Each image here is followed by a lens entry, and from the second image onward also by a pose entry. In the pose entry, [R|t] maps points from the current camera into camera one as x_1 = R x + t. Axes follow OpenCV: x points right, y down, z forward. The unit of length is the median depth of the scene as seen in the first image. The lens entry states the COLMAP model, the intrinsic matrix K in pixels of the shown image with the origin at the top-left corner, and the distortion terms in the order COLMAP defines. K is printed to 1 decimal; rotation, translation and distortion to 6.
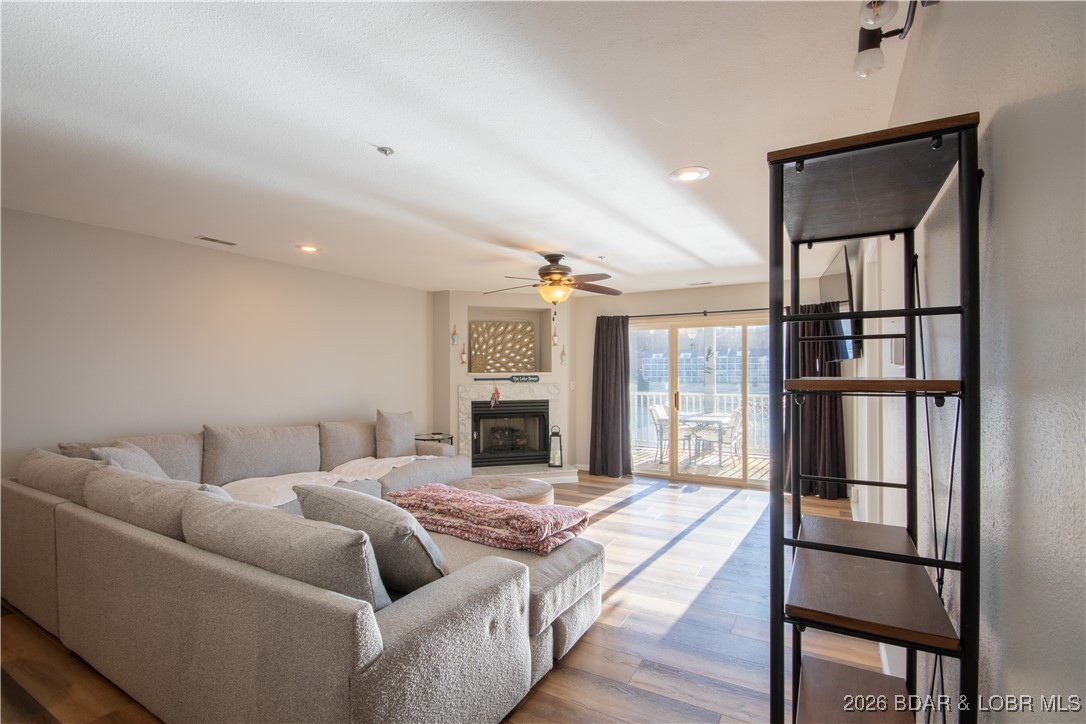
lens RADIAL K [[506.8, 0, 544.9], [0, 506.8, 373.1], [0, 0, 1]] dist [-0.002718, -0.000218]
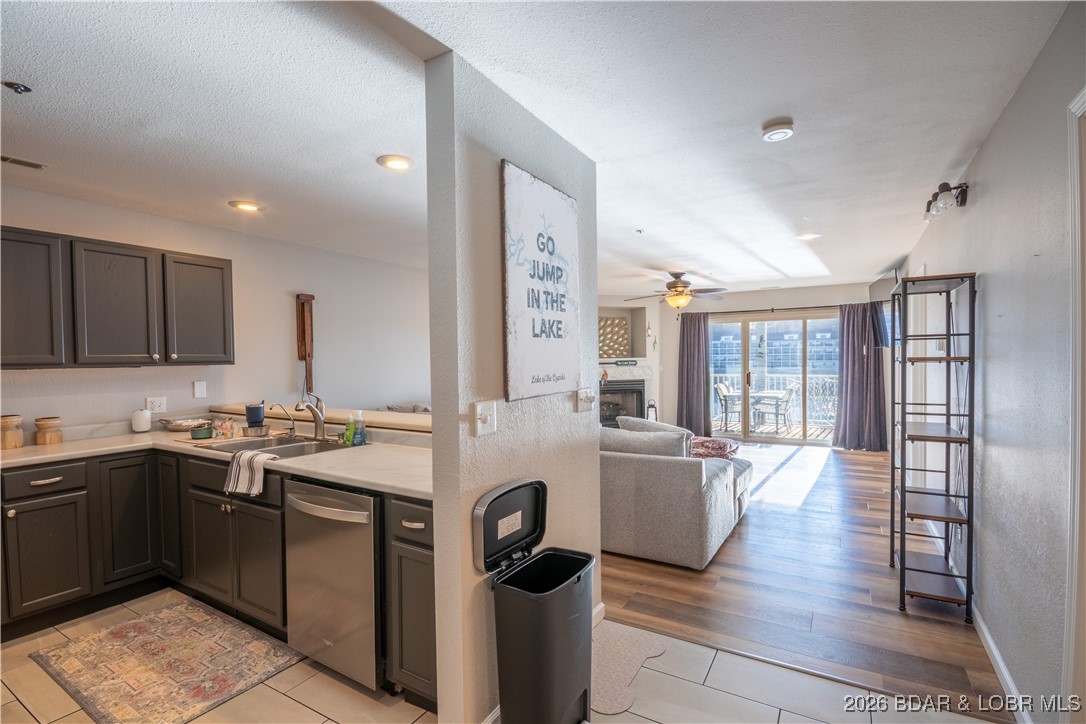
lens RADIAL K [[505.0, 0, 543.3], [0, 505.0, 371.0], [0, 0, 1]] dist [-0.002716, -0.000739]
pose [[0.999600, -0.009829, -0.026510, -0.228390], [0.010424, 0.999695, 0.022385, 0.000849], [0.026282, -0.022652, 0.999398, -0.289016]]
